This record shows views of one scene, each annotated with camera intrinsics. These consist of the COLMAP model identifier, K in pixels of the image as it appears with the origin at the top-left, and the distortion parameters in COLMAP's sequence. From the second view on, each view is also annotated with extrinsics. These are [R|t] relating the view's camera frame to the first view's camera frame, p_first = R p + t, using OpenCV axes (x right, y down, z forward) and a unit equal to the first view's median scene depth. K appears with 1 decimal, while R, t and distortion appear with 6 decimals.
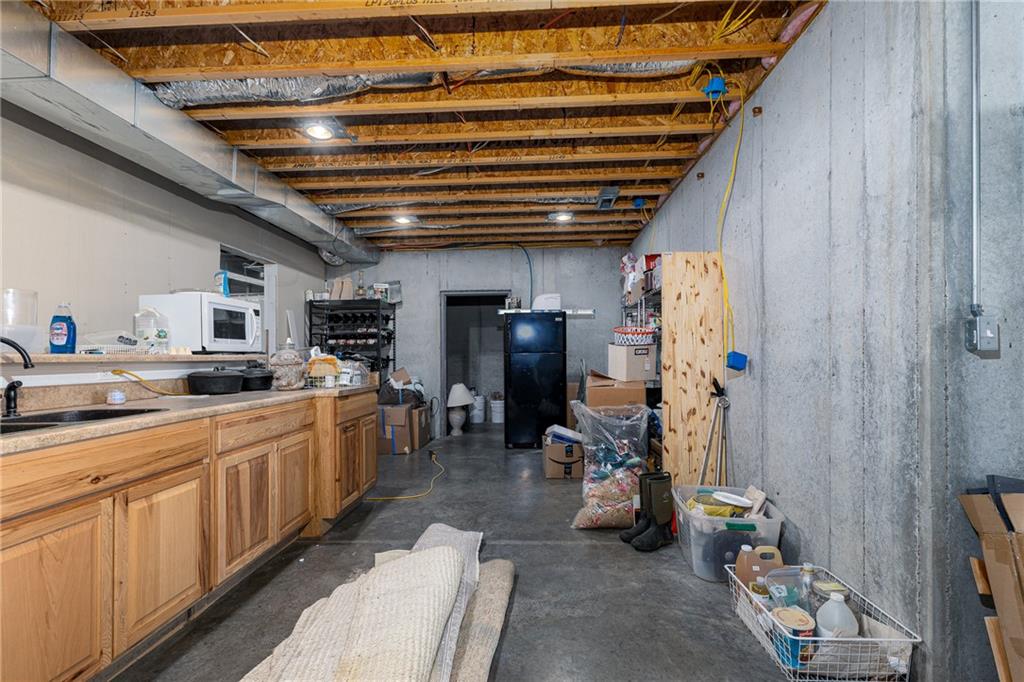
lens RADIAL K [[460.3, 0, 513.7], [0, 460.3, 352.5], [0, 0, 1]] dist [0.002327, 0.000329]
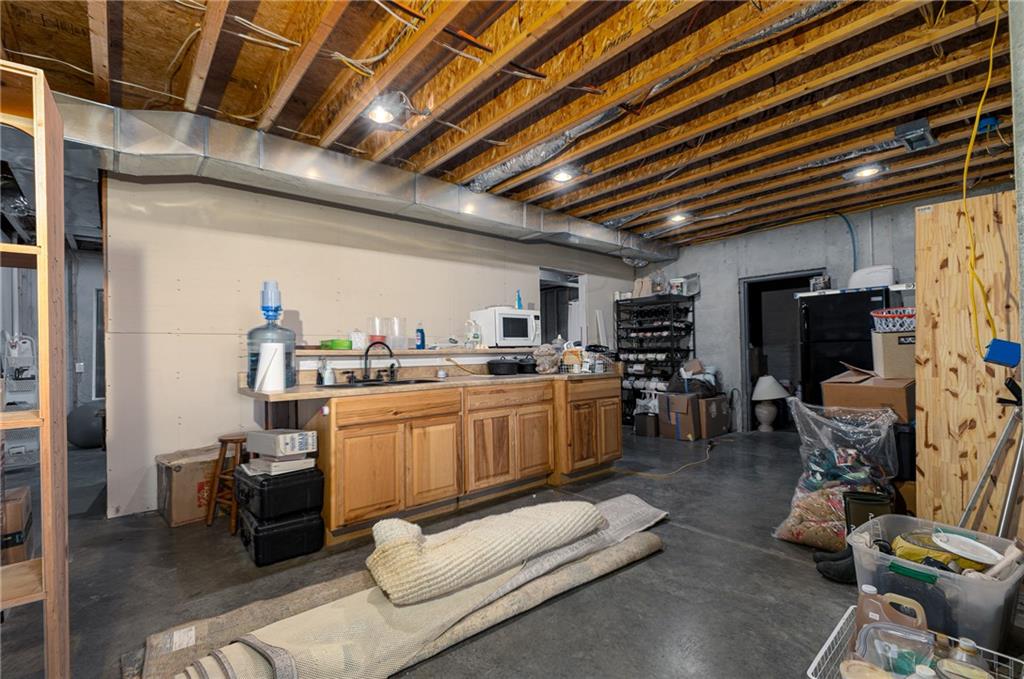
lens RADIAL K [[455.7, 0, 512.0], [0, 455.7, 339.5], [0, 0, 1]] dist [0.001756, 0.000394]
pose [[0.683747, -0.021202, -0.729411, 0.418137], [0.017339, 0.999768, -0.012807, -0.004710], [0.729513, -0.003891, 0.683956, 0.008121]]
